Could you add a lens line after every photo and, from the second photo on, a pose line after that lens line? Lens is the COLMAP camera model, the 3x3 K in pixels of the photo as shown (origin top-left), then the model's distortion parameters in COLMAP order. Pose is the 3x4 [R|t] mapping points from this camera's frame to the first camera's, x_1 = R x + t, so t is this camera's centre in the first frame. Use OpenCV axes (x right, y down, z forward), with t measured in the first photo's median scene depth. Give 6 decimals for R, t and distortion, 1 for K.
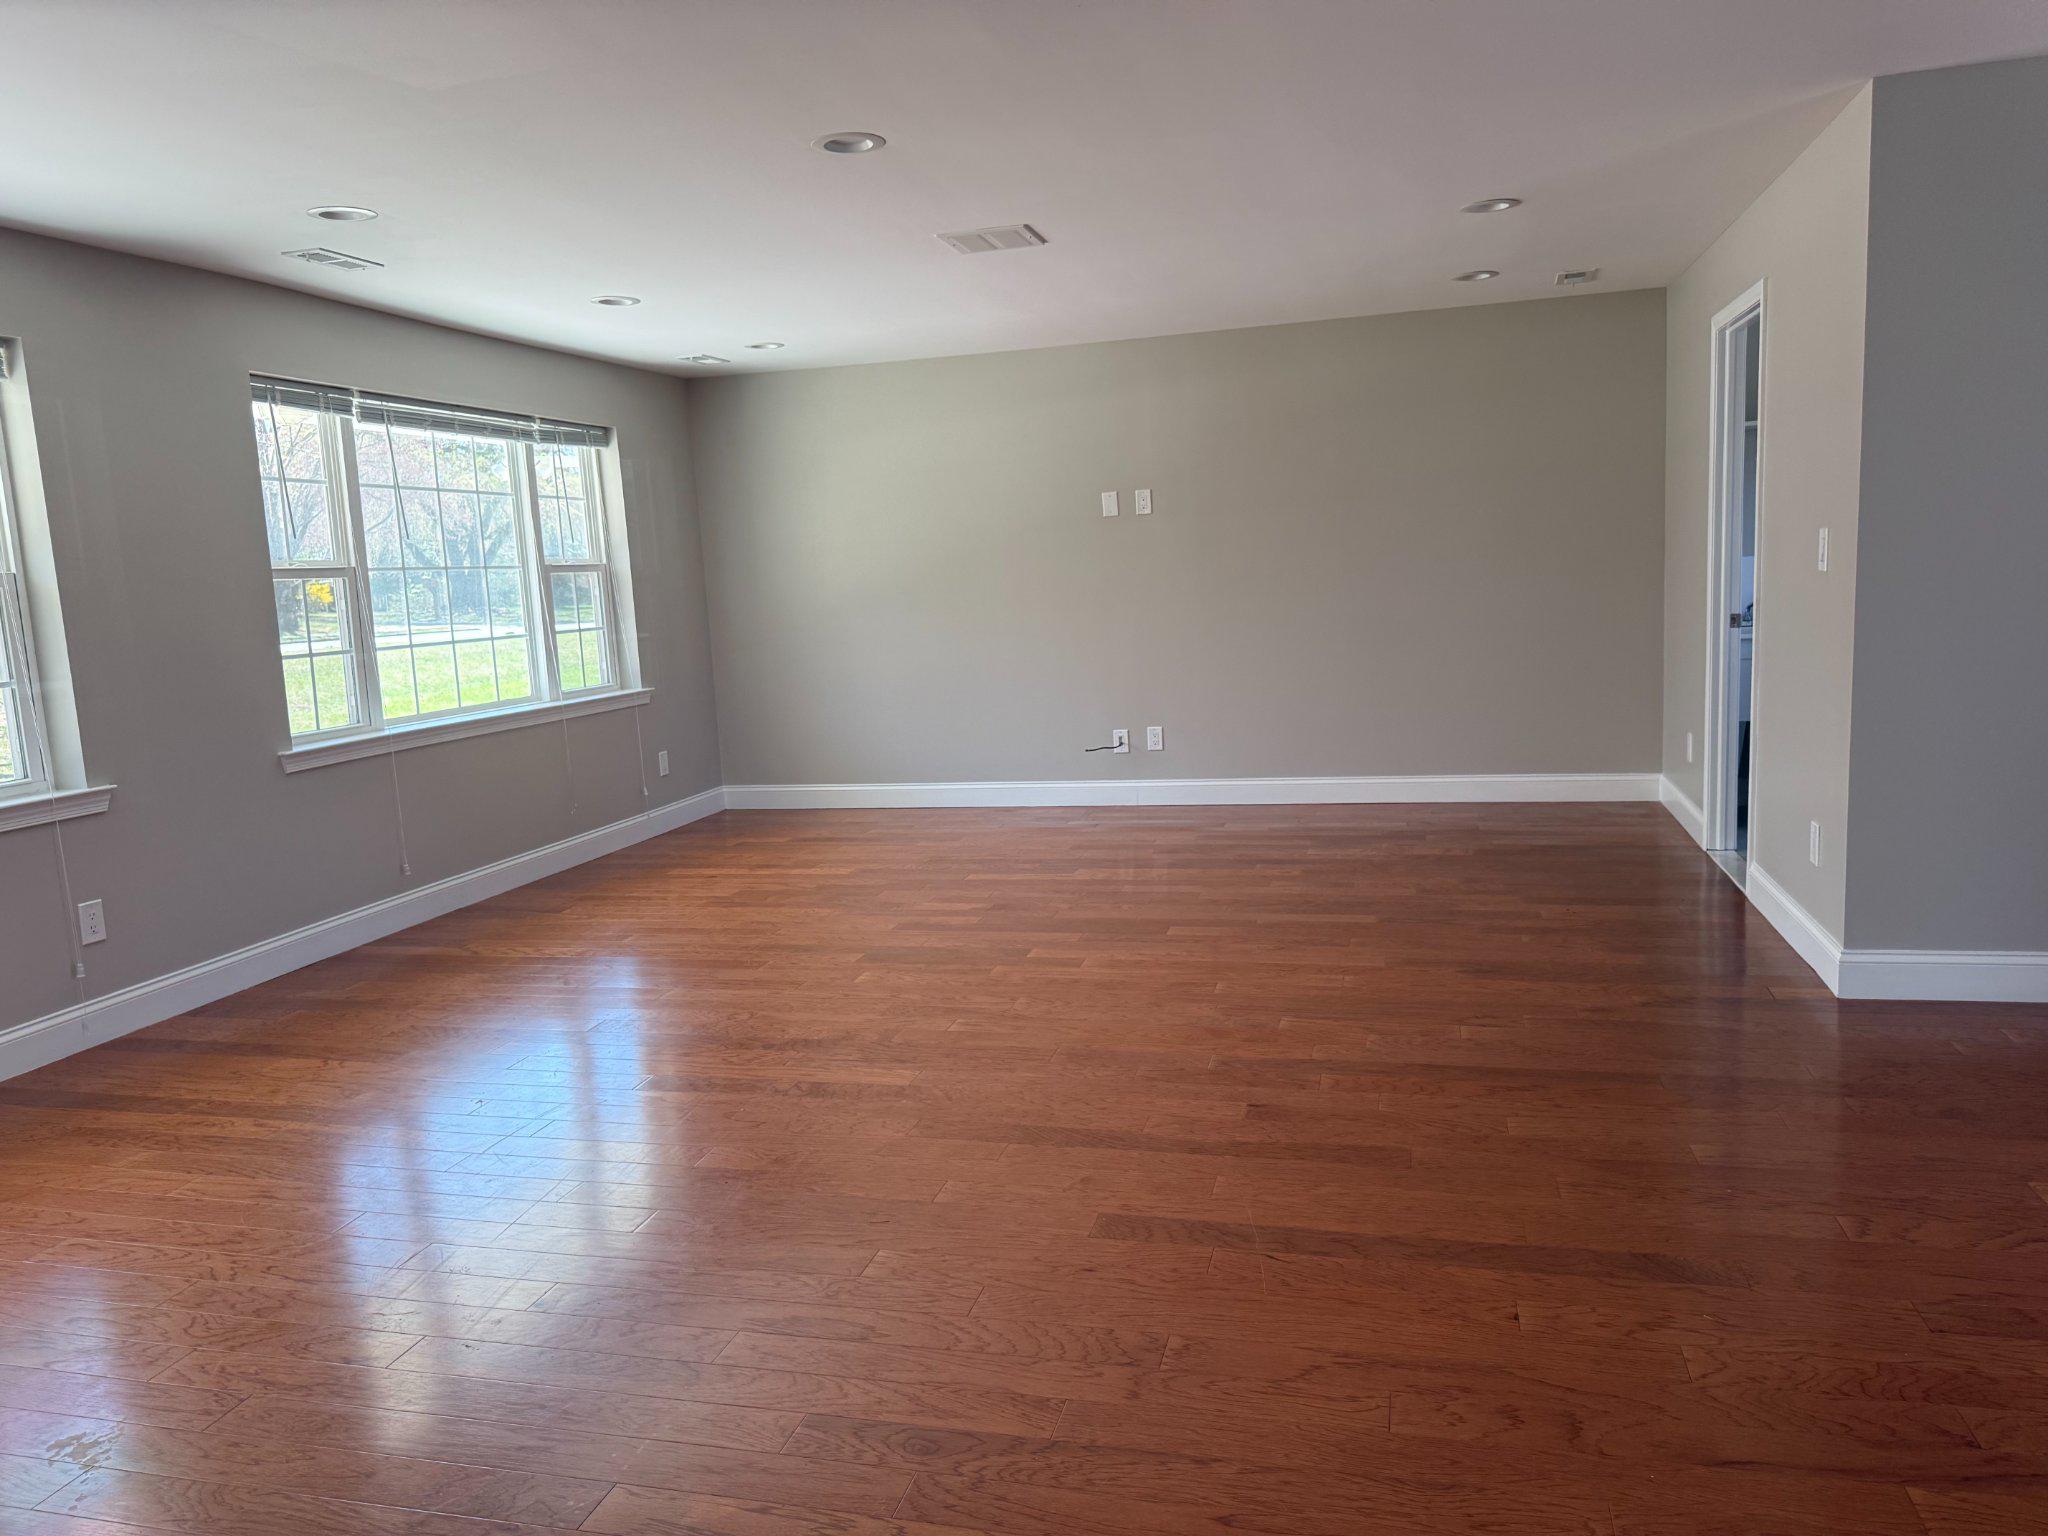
lens RADIAL K [[1453.6, 0, 1044.2], [0, 1453.6, 772.3], [0, 0, 1]] dist [0.043789, -0.058867]
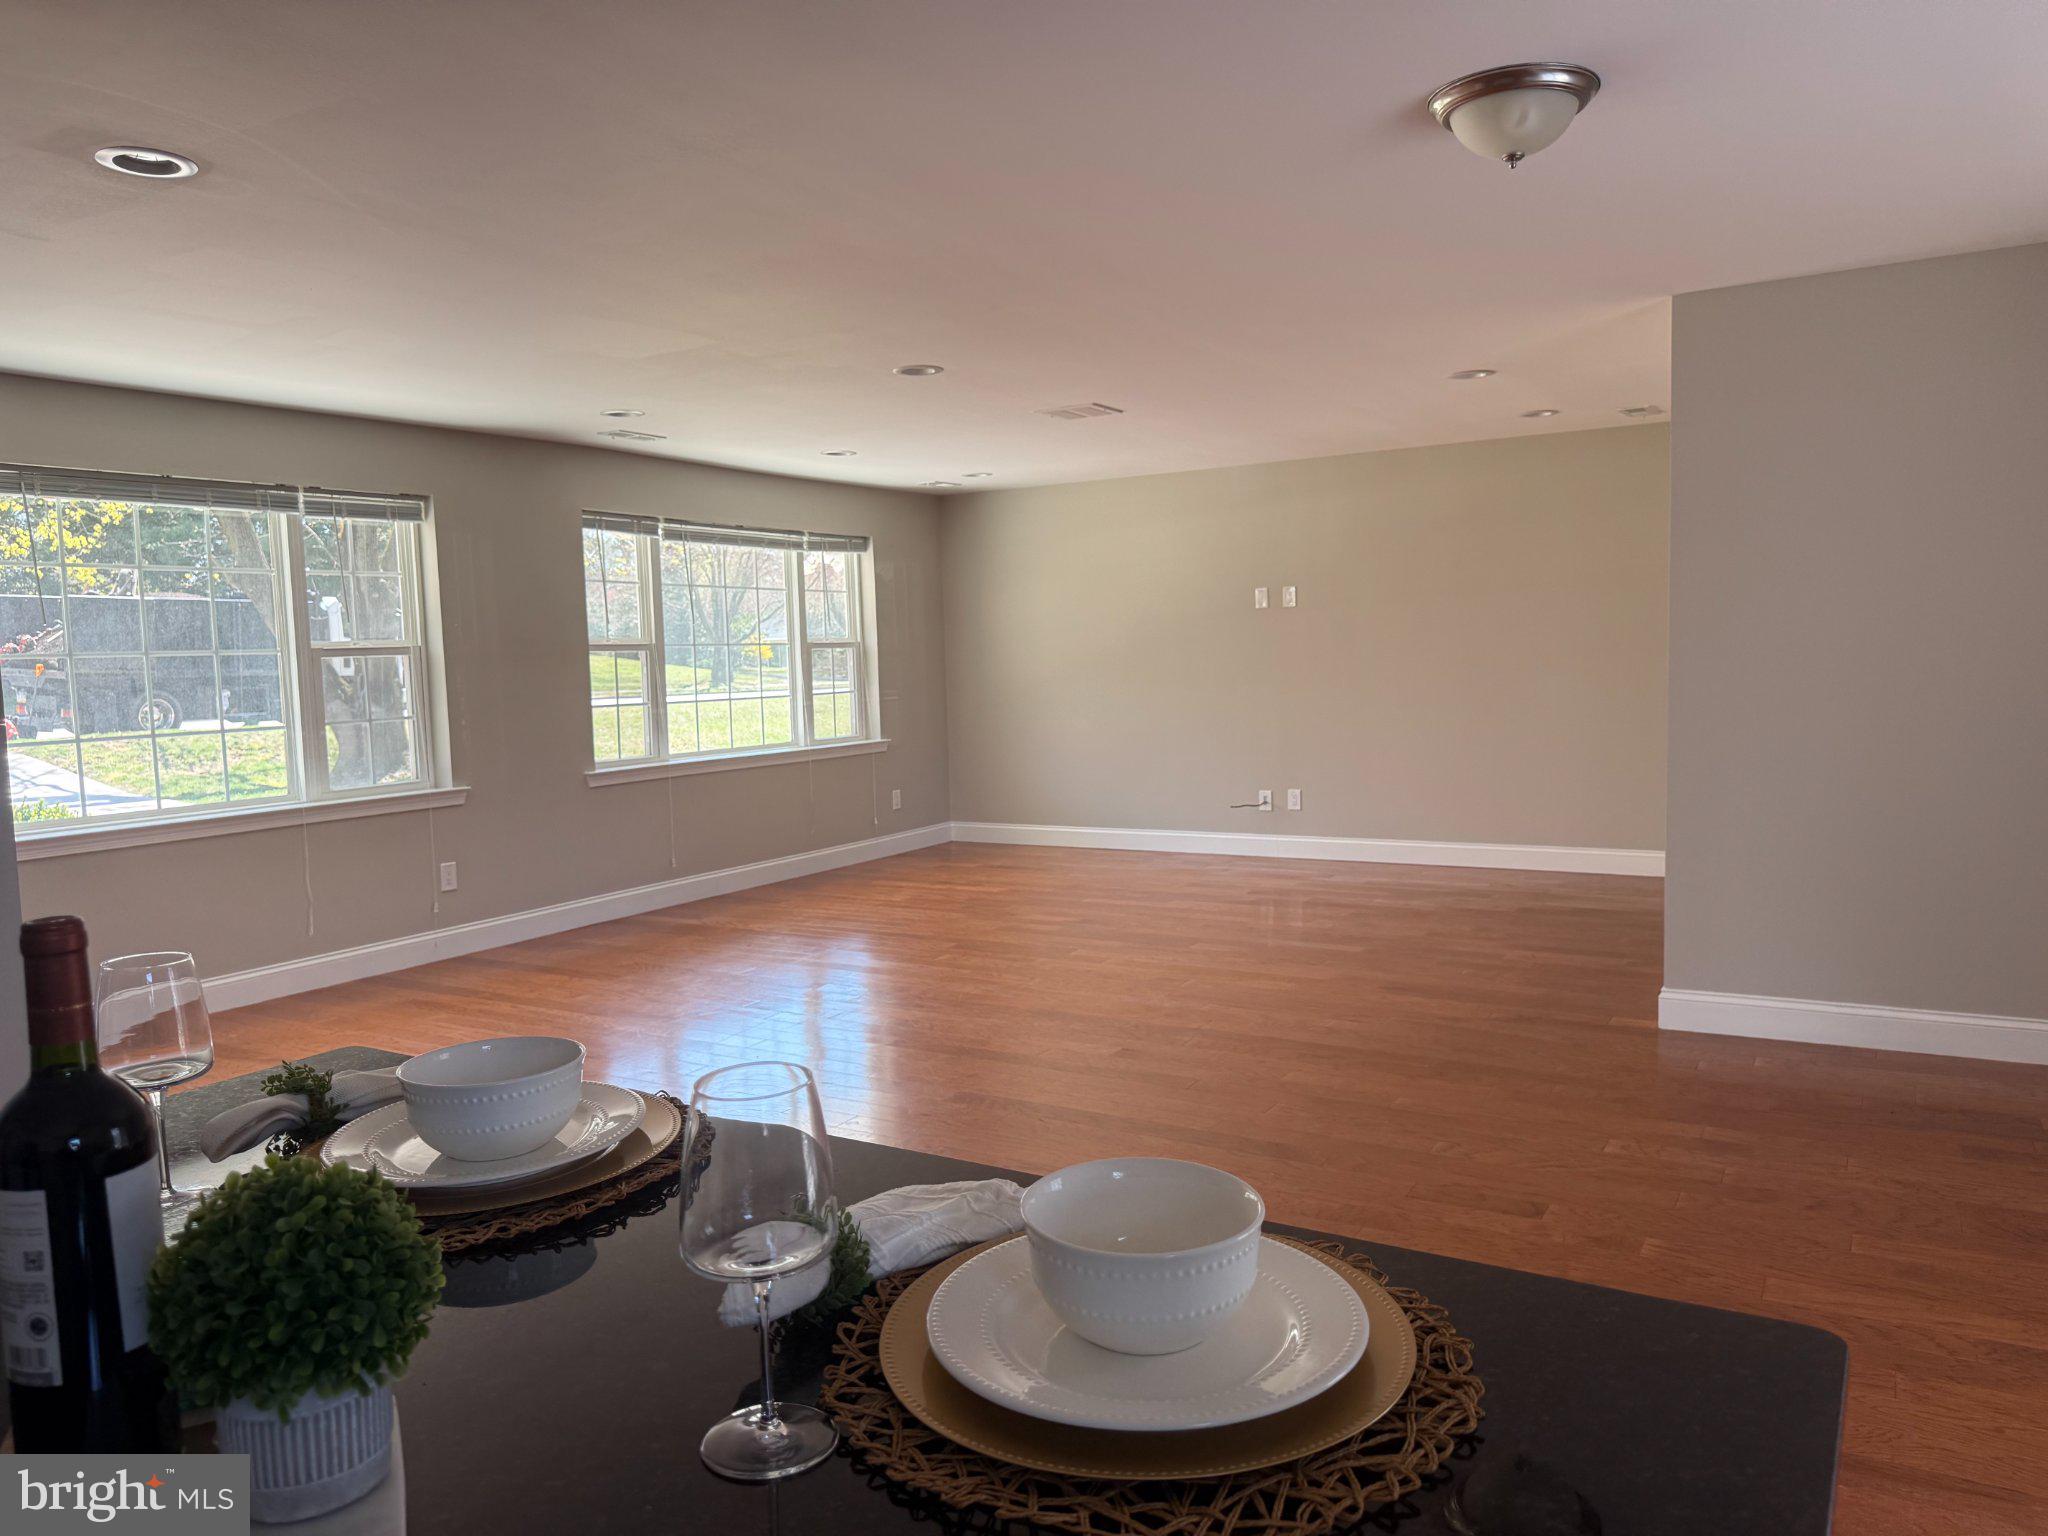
lens RADIAL K [[1453.6, 0, 1048.5], [0, 1453.6, 766.7], [0, 0, 1]] dist [0.043789, -0.058867]
pose [[0.962739, 0.044190, -0.266797, 0.253866], [-0.057060, 0.997542, -0.040678, 0.011316], [0.264344, 0.054386, 0.962894, -0.220935]]
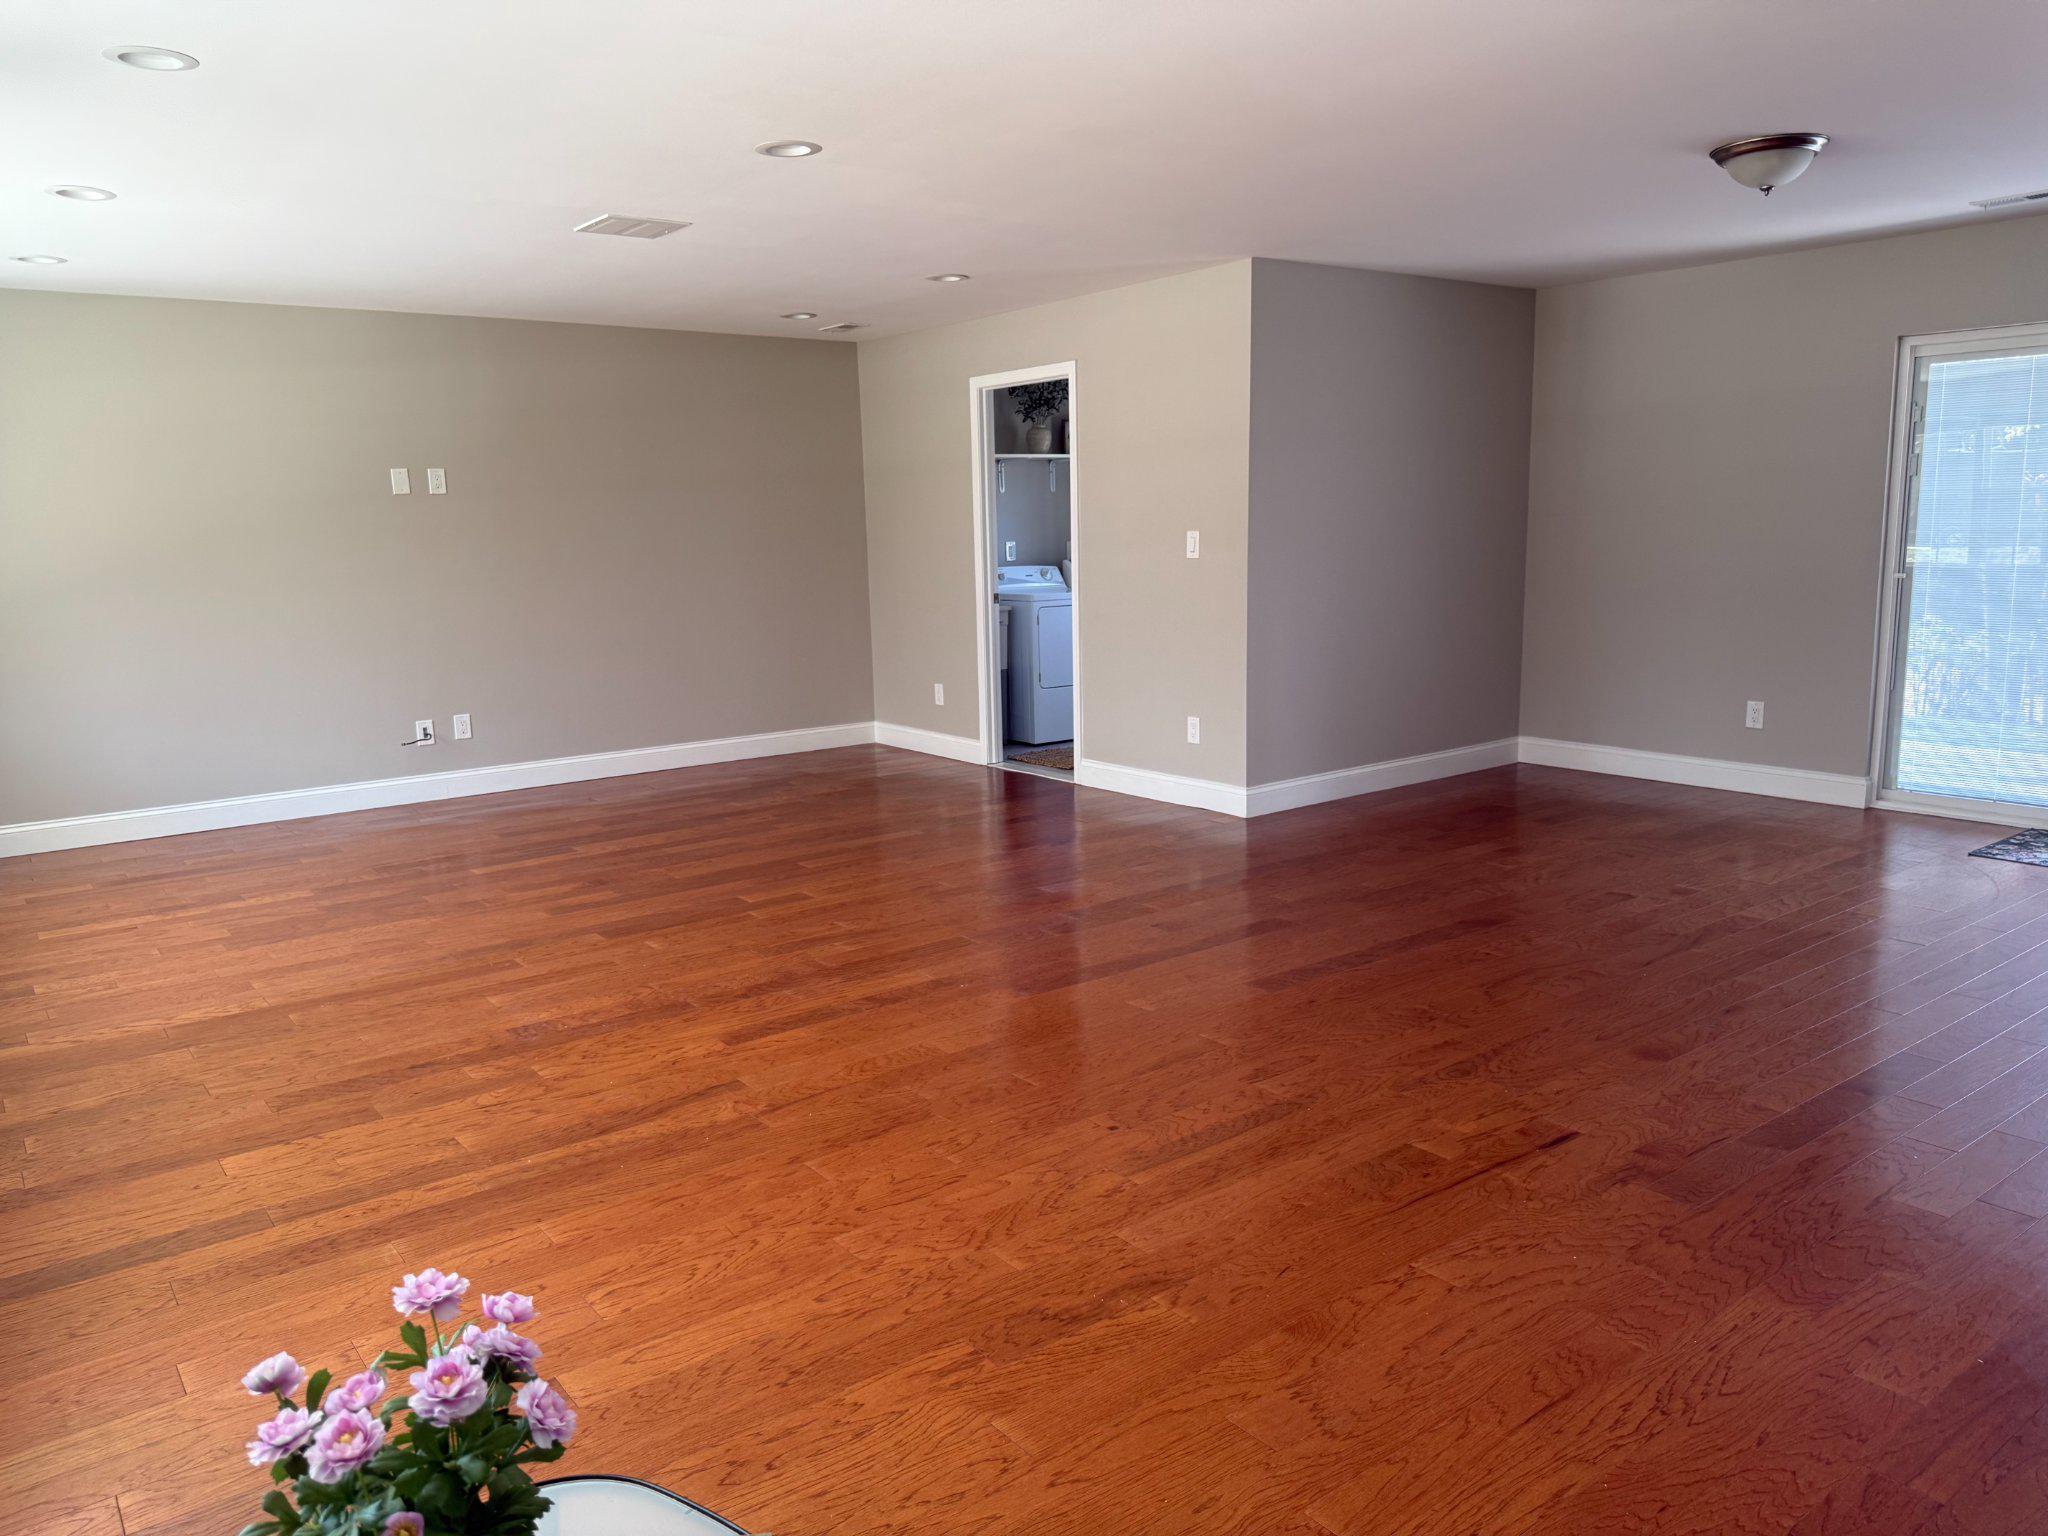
lens RADIAL K [[1453.6, 0, 1046.7], [0, 1453.6, 774.9], [0, 0, 1]] dist [0.043789, -0.058867]
pose [[0.602681, -0.101775, 0.791466, -0.600376], [0.104166, 0.993381, 0.048420, 0.002475], [-0.791154, 0.053263, 0.609293, 0.129945]]
